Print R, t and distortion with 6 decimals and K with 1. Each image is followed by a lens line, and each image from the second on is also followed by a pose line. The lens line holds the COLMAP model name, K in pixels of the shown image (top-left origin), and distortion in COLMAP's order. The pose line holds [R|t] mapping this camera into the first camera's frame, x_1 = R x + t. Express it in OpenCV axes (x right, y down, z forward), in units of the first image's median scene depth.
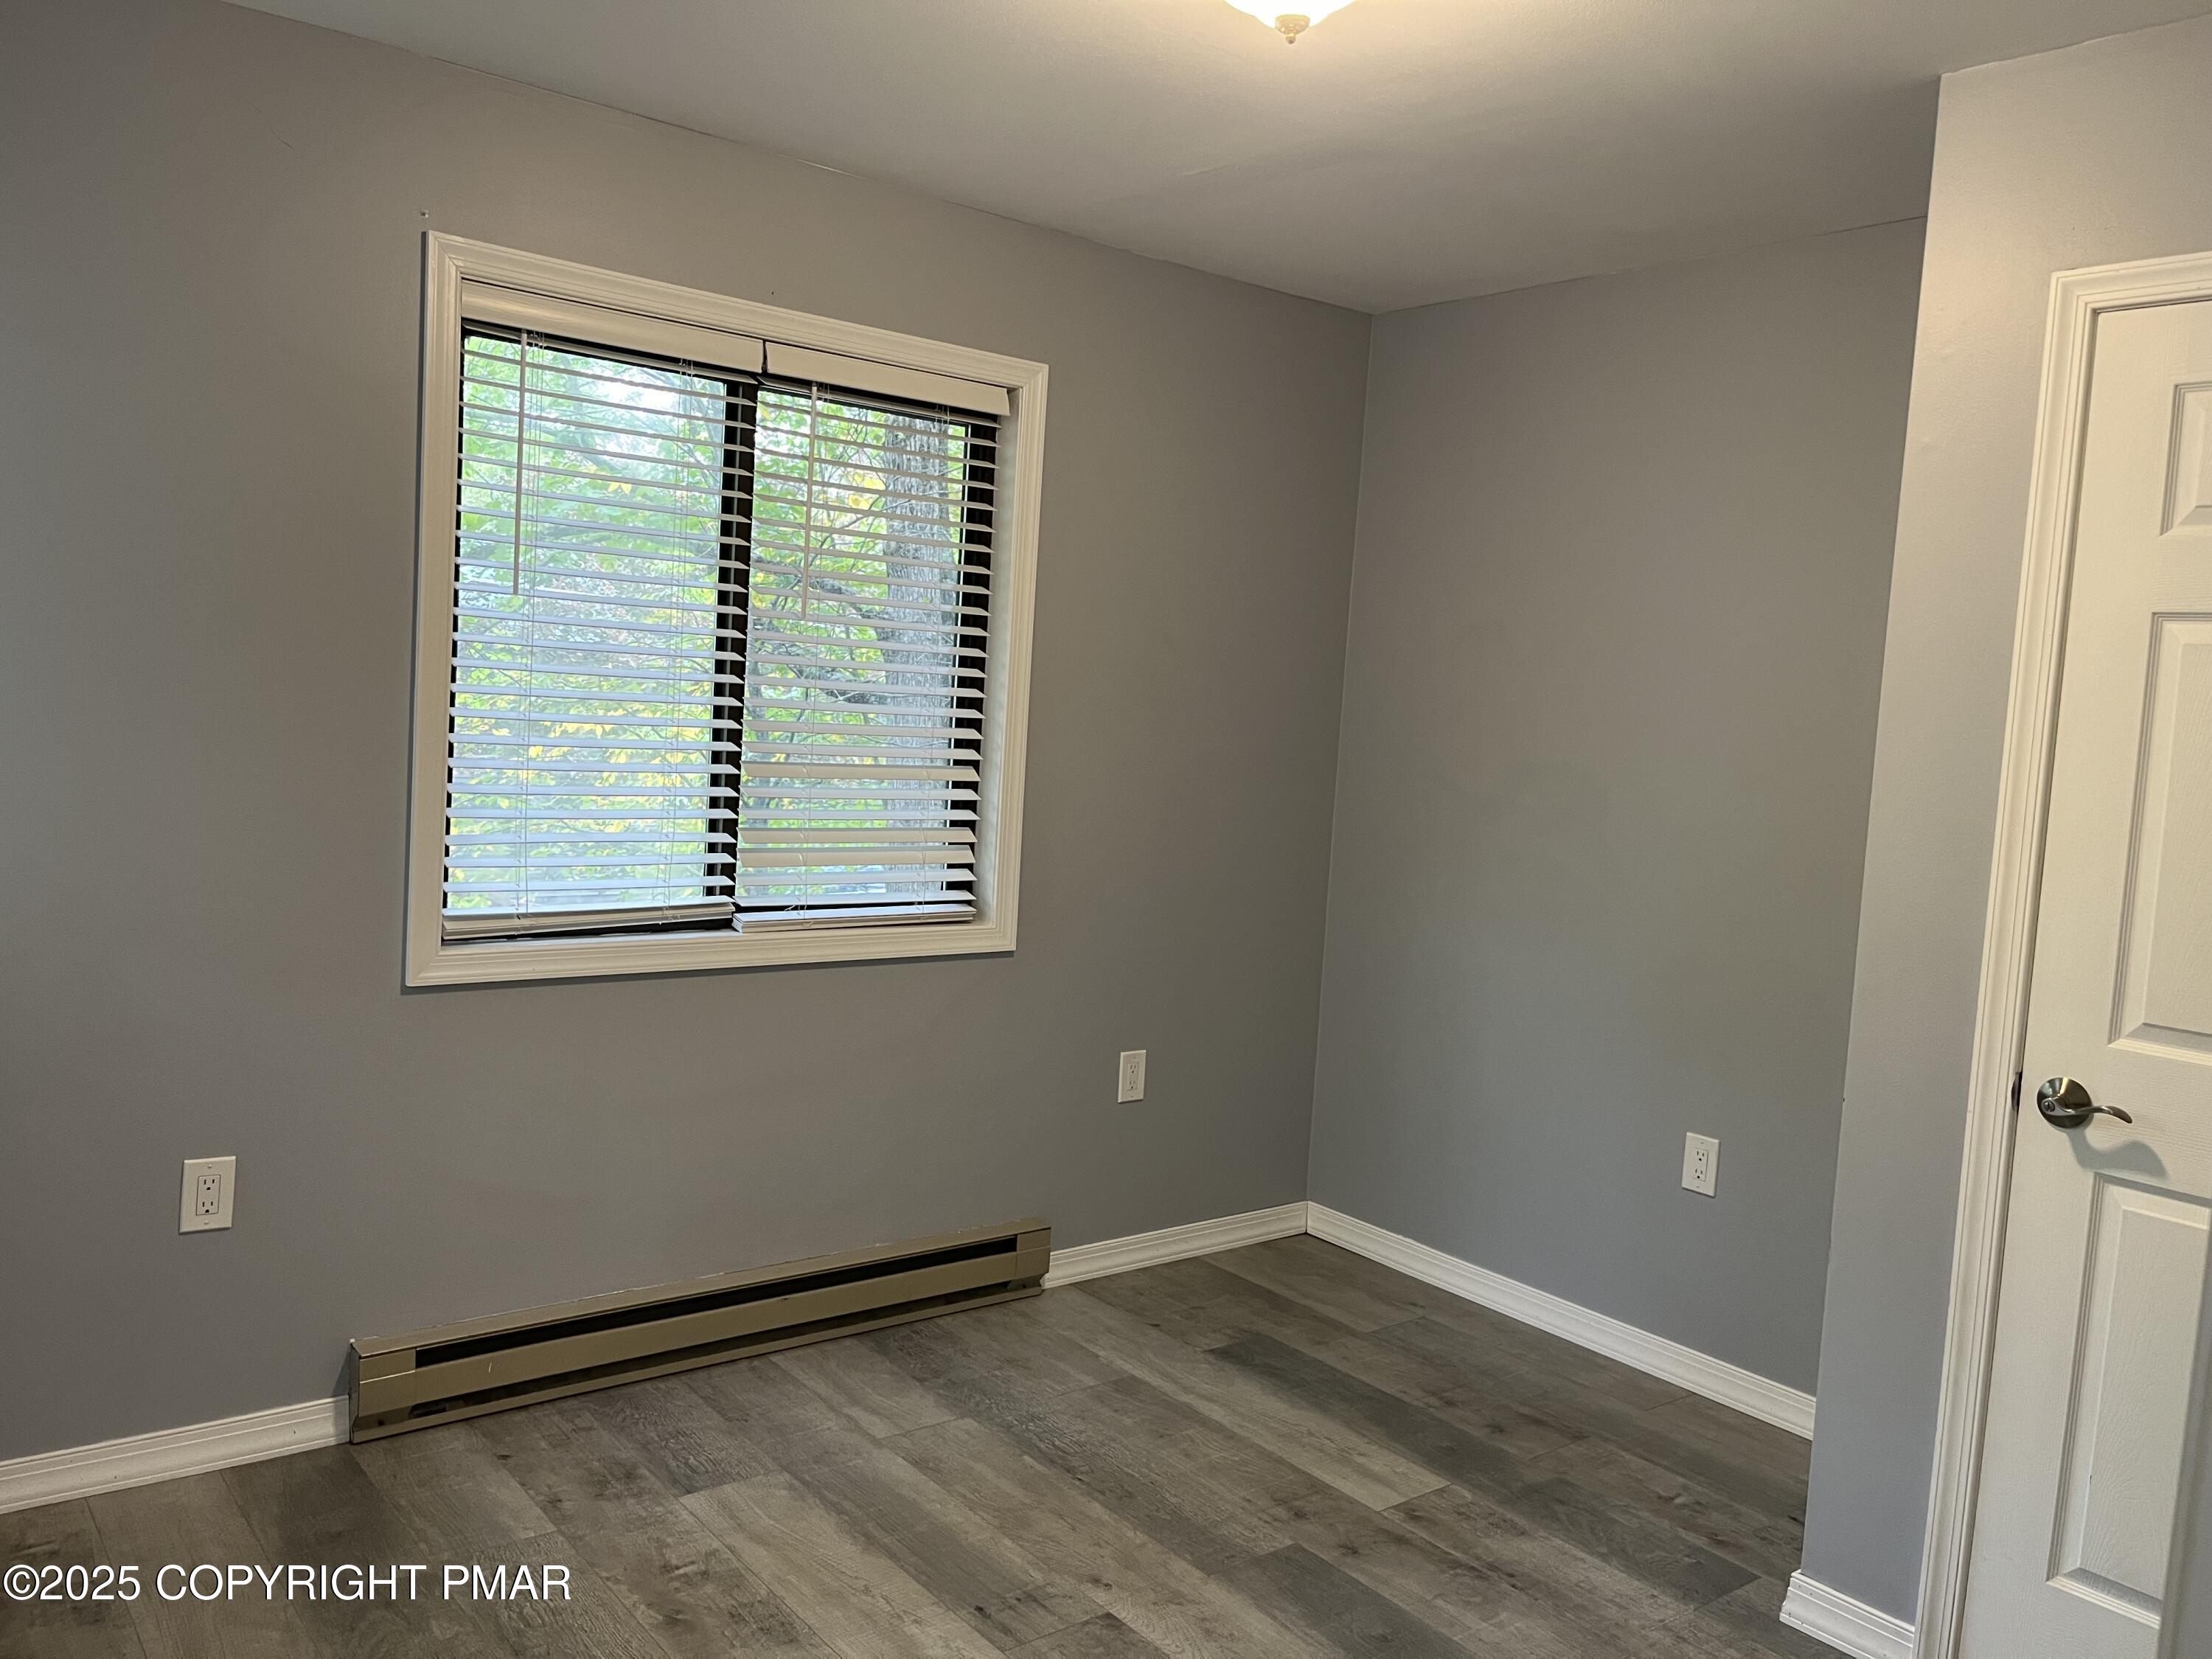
lens RADIAL K [[1683.1, 0, 1115.2], [0, 1683.1, 847.3], [0, 0, 1]] dist [0.006317, -0.000050]
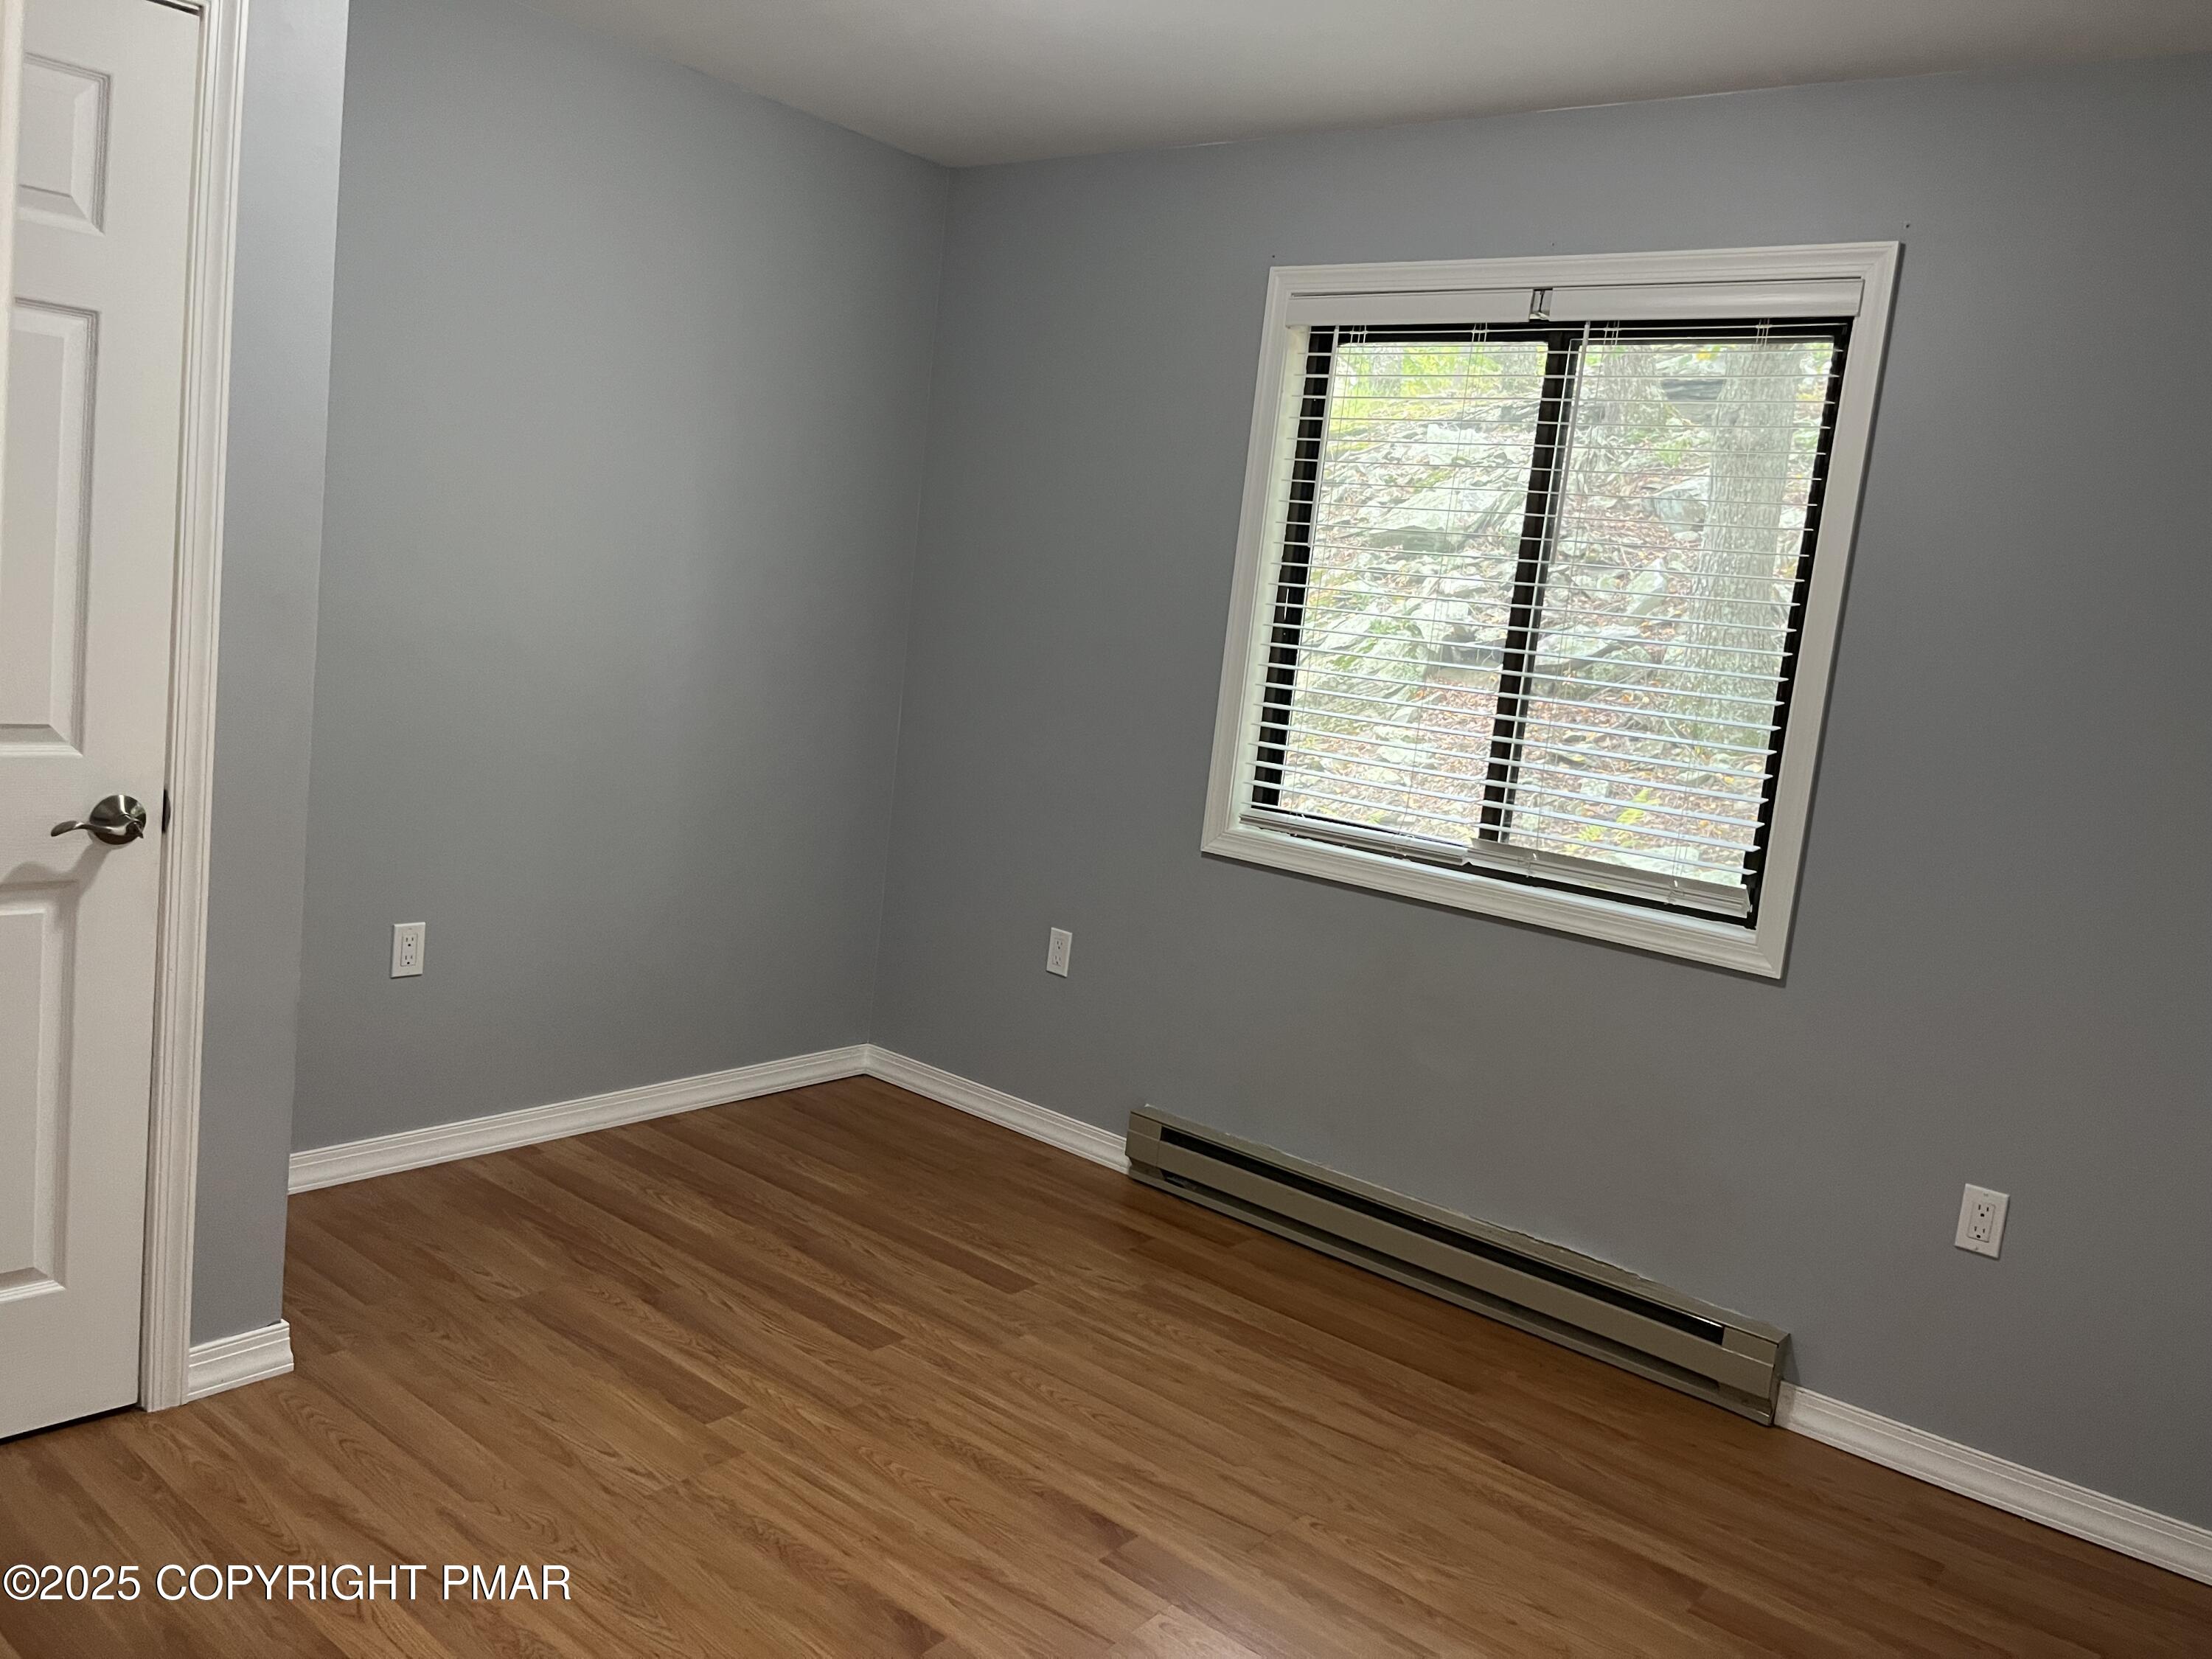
lens RADIAL K [[1683.1, 0, 1117.1], [0, 1683.1, 814.8], [0, 0, 1]] dist [0.006317, -0.000050]
pose [[0.201894, 0.097207, -0.974572, 0.732888], [-0.172845, 0.982981, 0.062239, -0.012572], [0.964035, 0.155884, 0.215259, 0.573528]]
